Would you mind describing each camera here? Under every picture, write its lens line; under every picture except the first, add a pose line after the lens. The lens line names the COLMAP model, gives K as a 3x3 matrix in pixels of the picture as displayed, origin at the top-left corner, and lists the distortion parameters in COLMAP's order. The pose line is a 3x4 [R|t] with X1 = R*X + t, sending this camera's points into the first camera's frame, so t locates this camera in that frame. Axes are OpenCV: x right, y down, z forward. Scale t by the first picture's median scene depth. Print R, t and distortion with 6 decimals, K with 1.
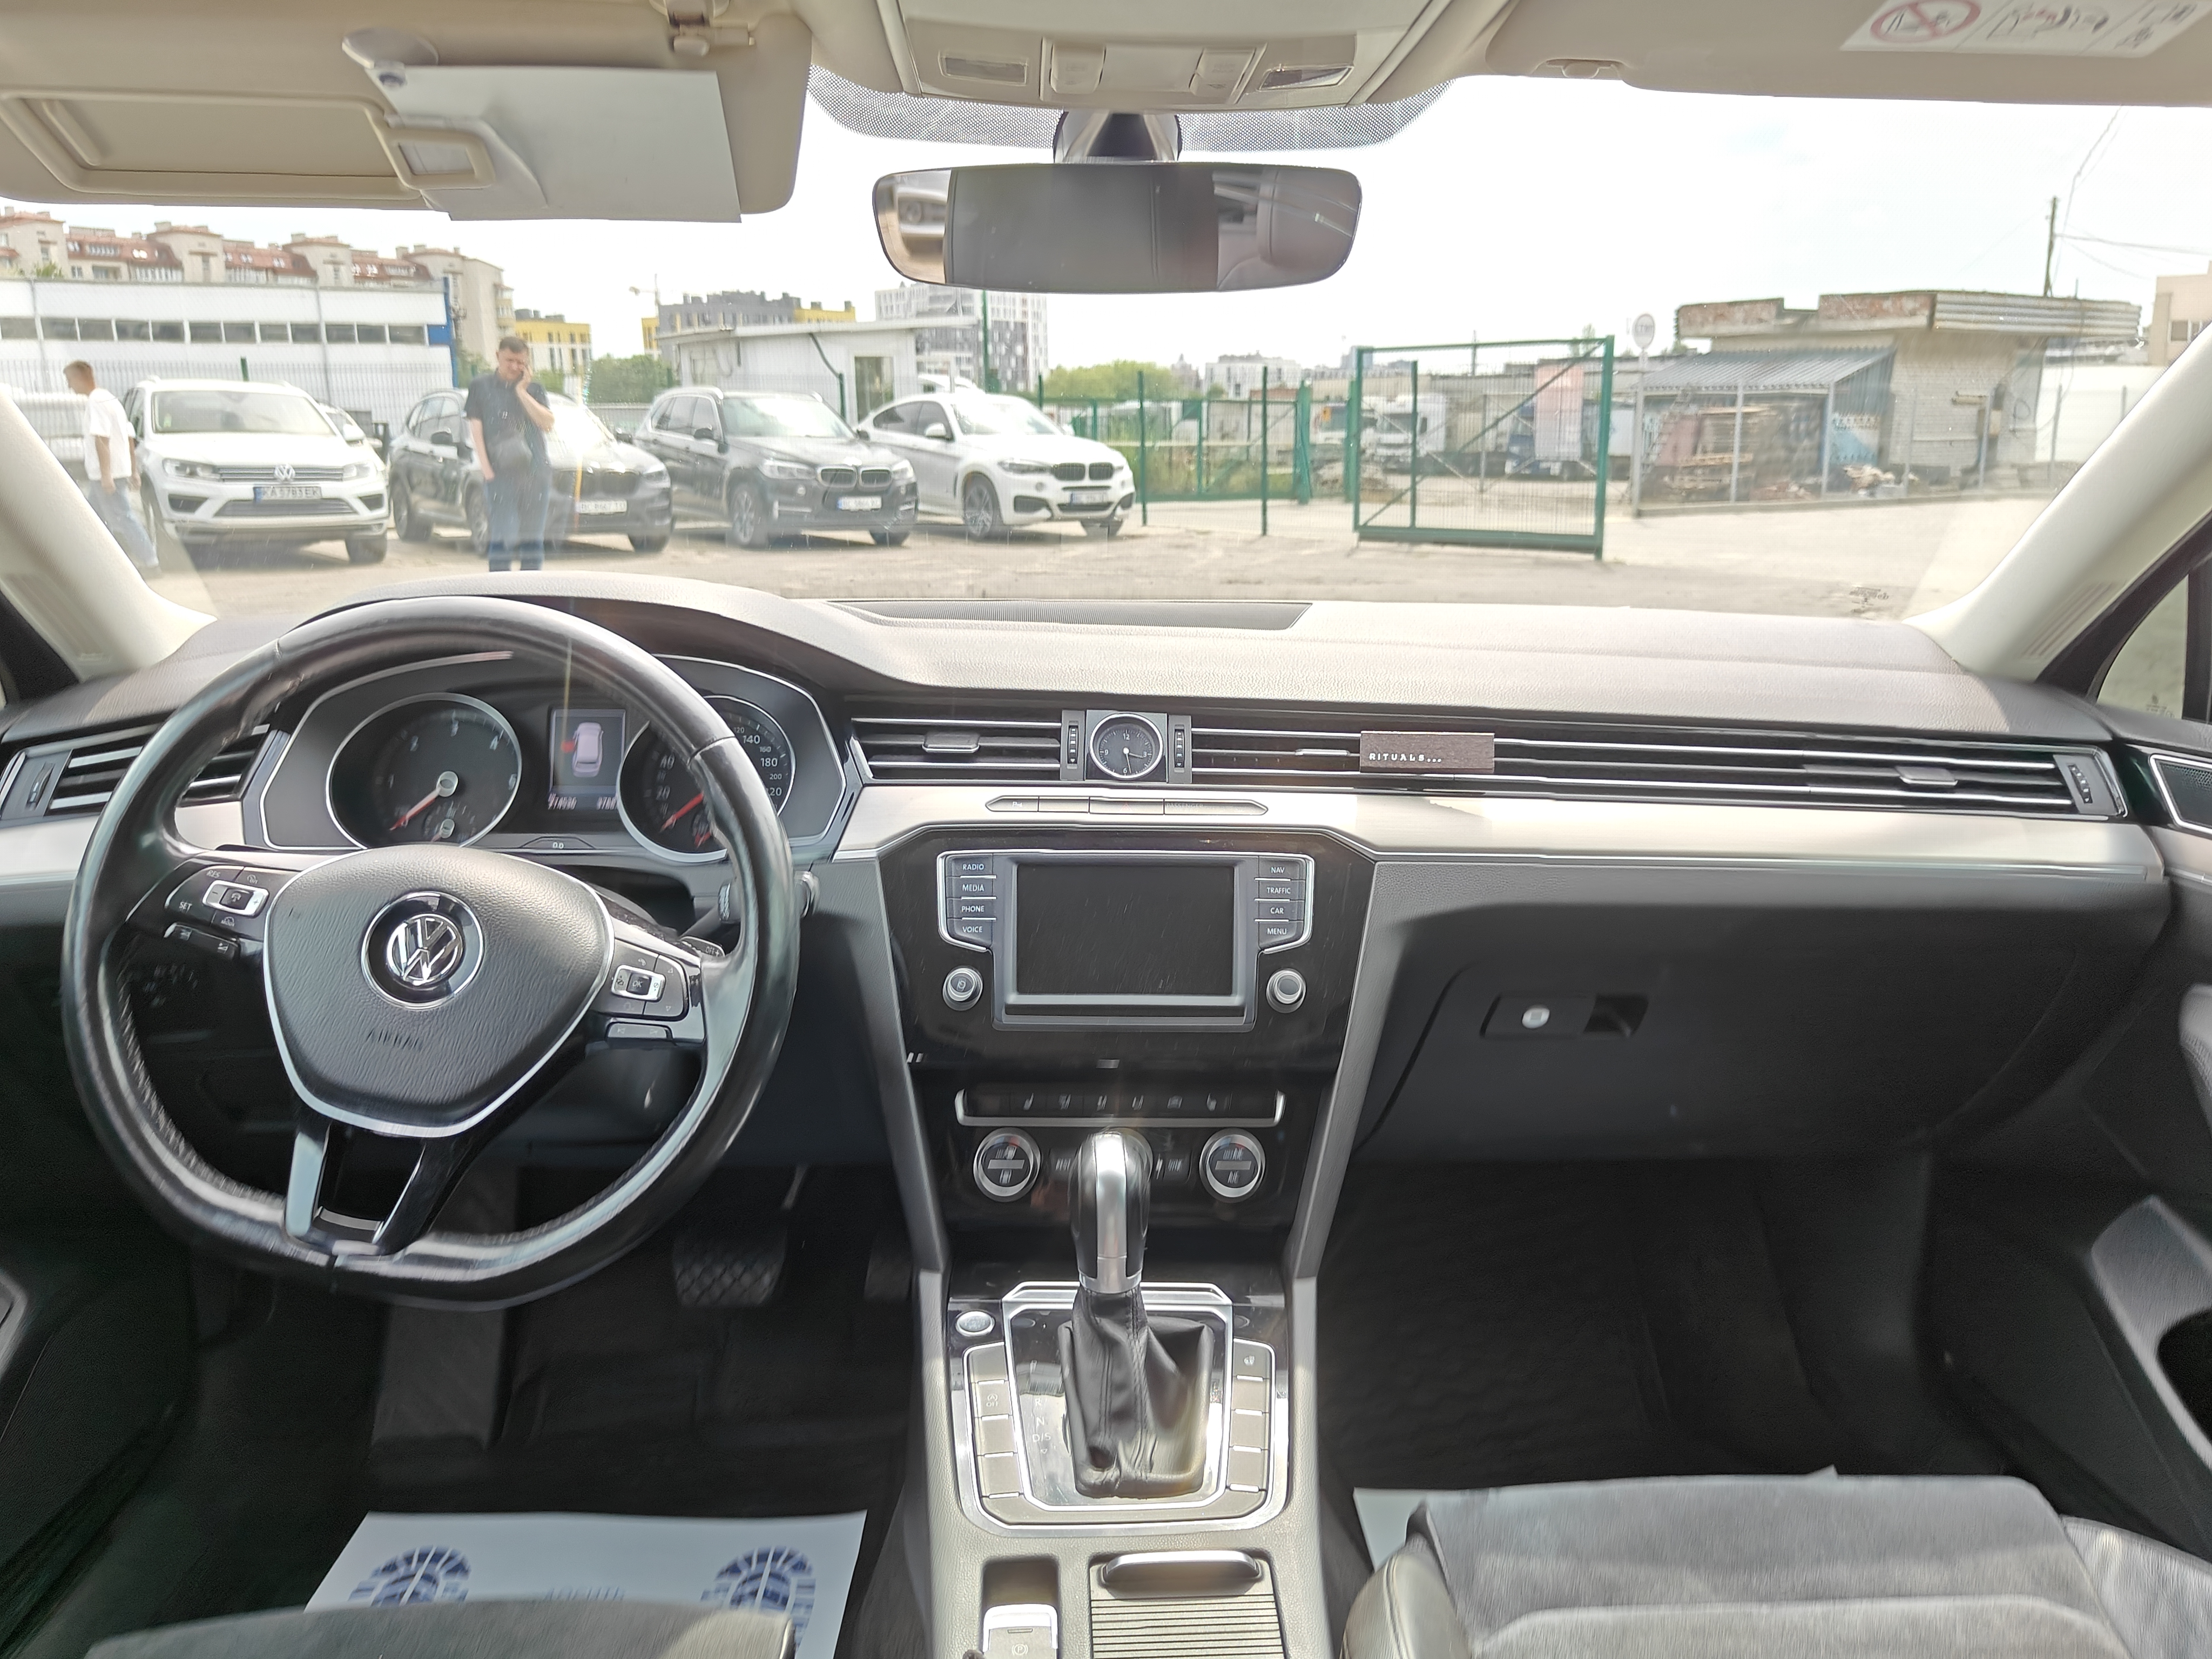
lens RADIAL K [[1468.9, 0, 1106.0], [0, 1468.9, 829.5], [0, 0, 1]] dist [-0.007695, -0.002181]
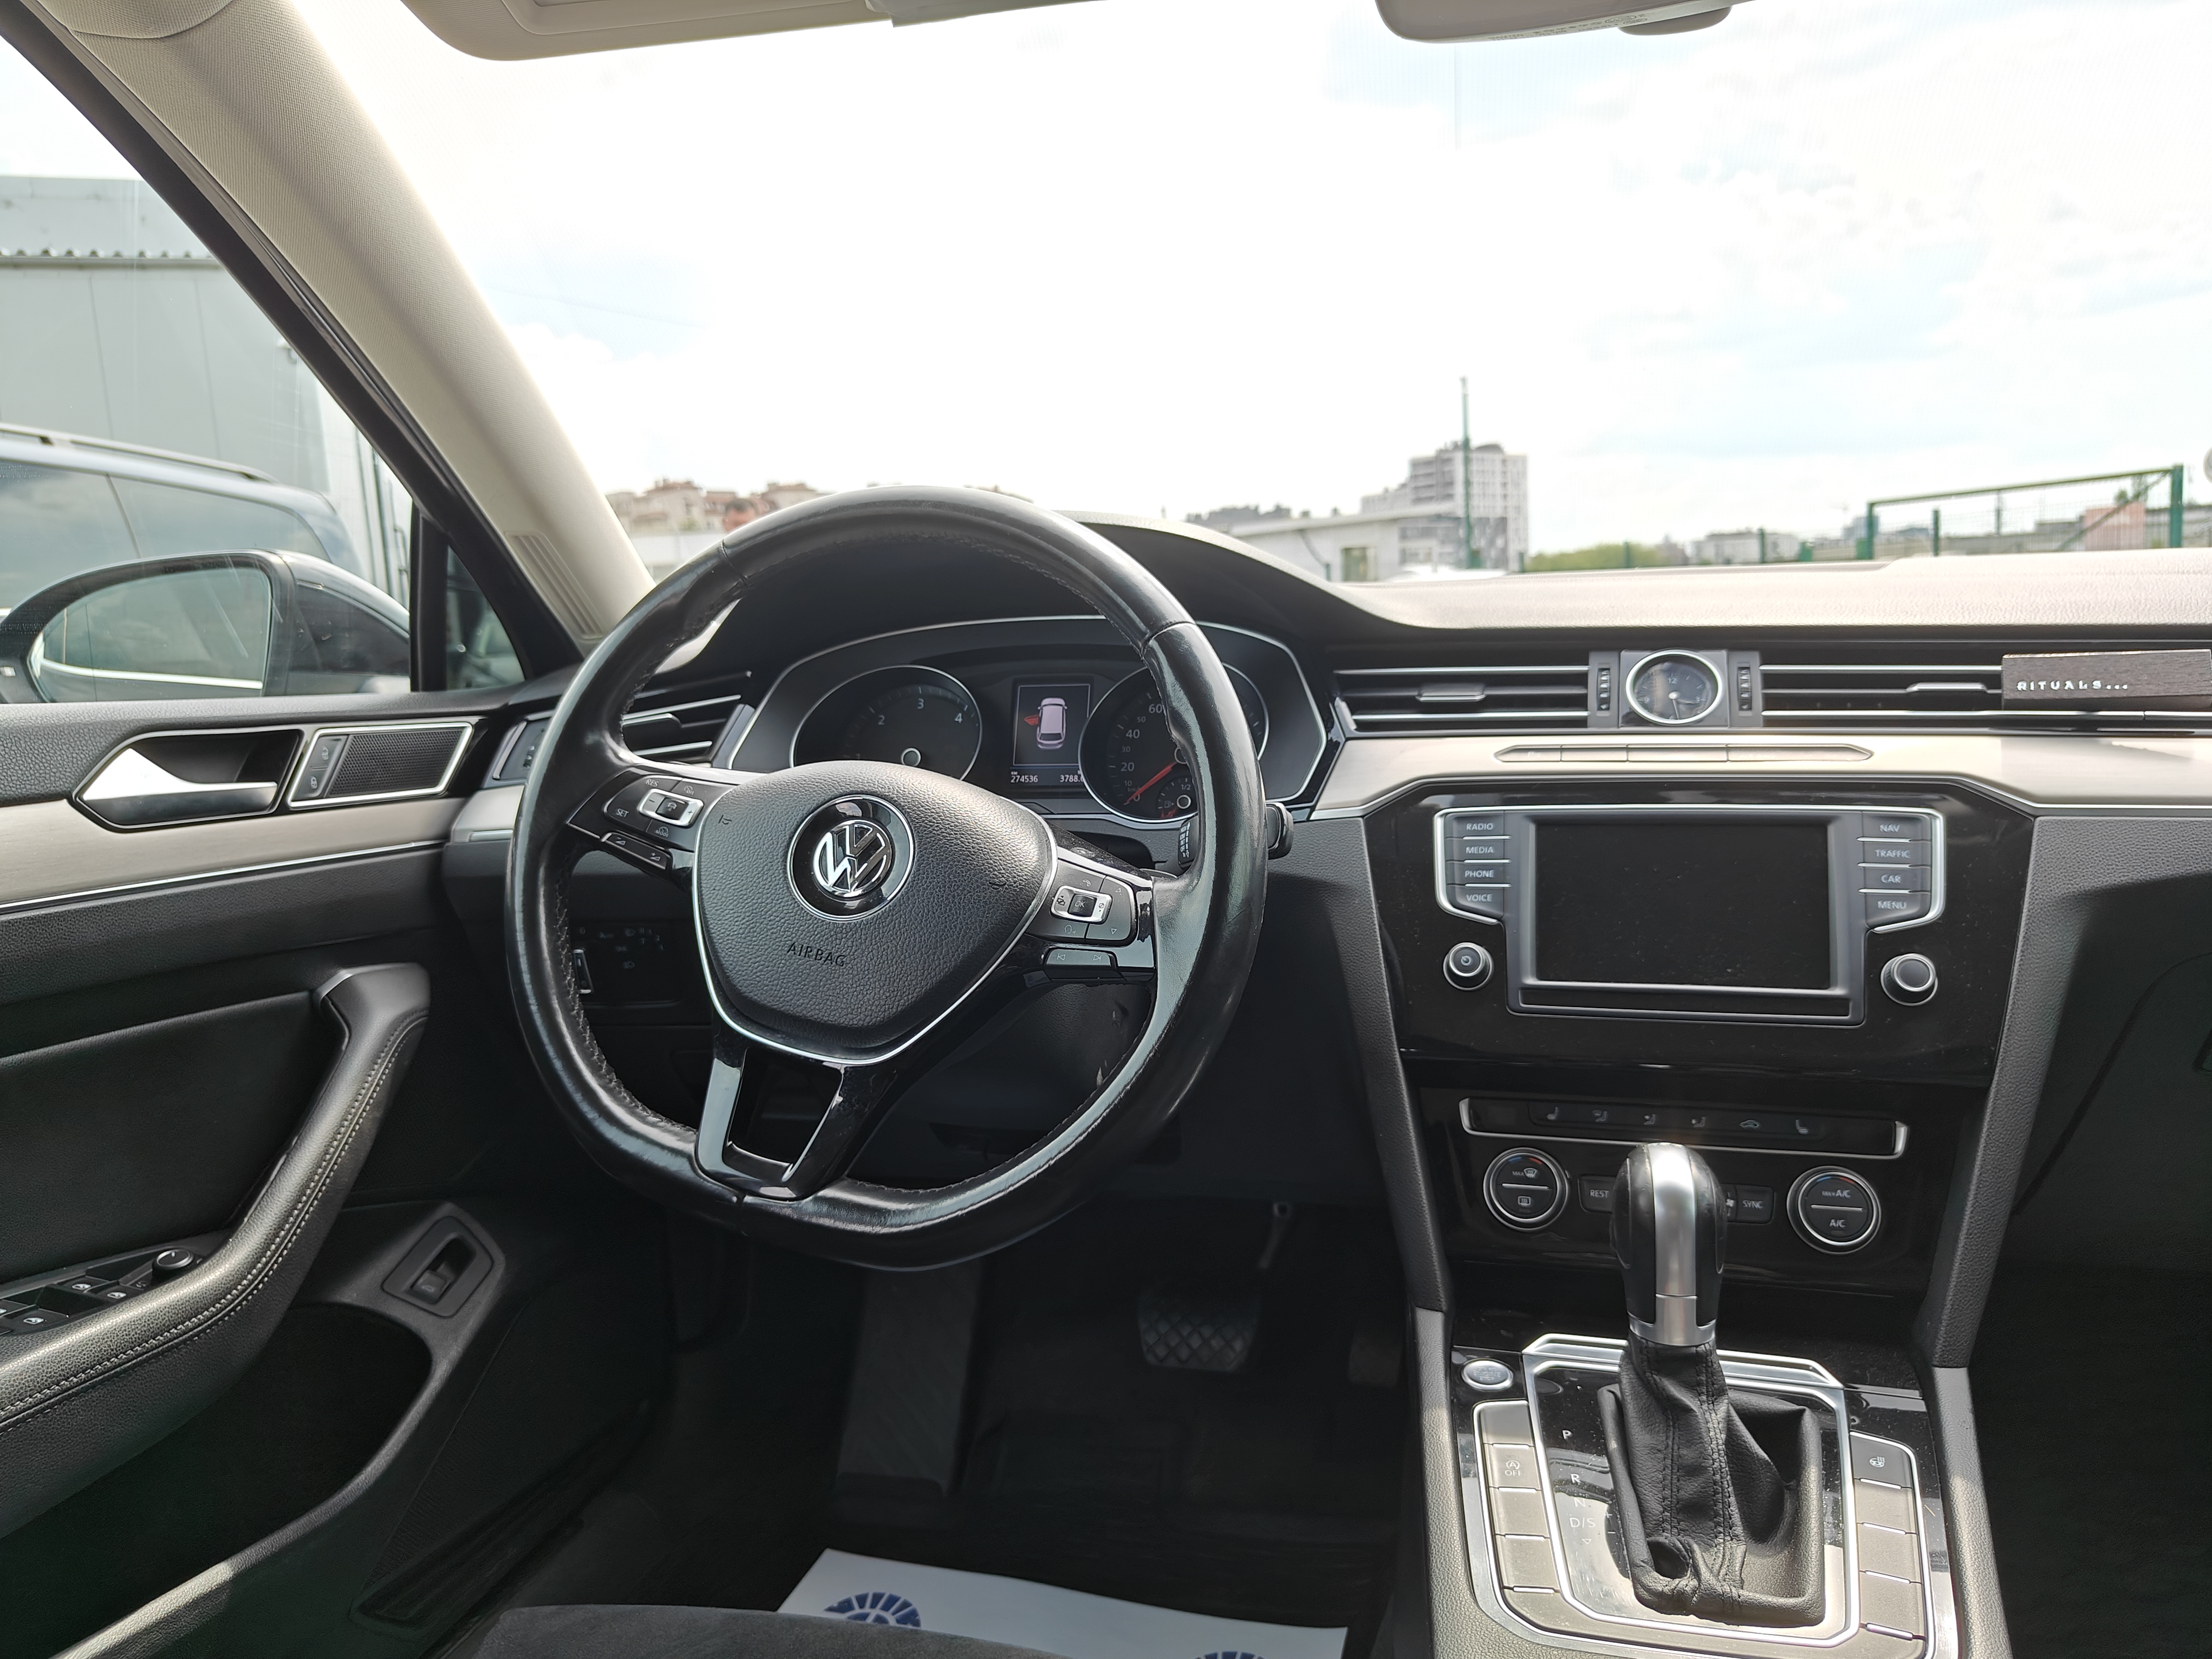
lens RADIAL K [[1530.3, 0, 1106.0], [0, 1530.3, 829.5], [0, 0, 1]] dist [0.009819, -0.027663]
pose [[0.949228, -0.006048, -0.314531, -0.022100], [-0.012386, 0.998322, -0.056575, 0.087675], [0.314345, 0.057598, 0.947560, 0.132460]]
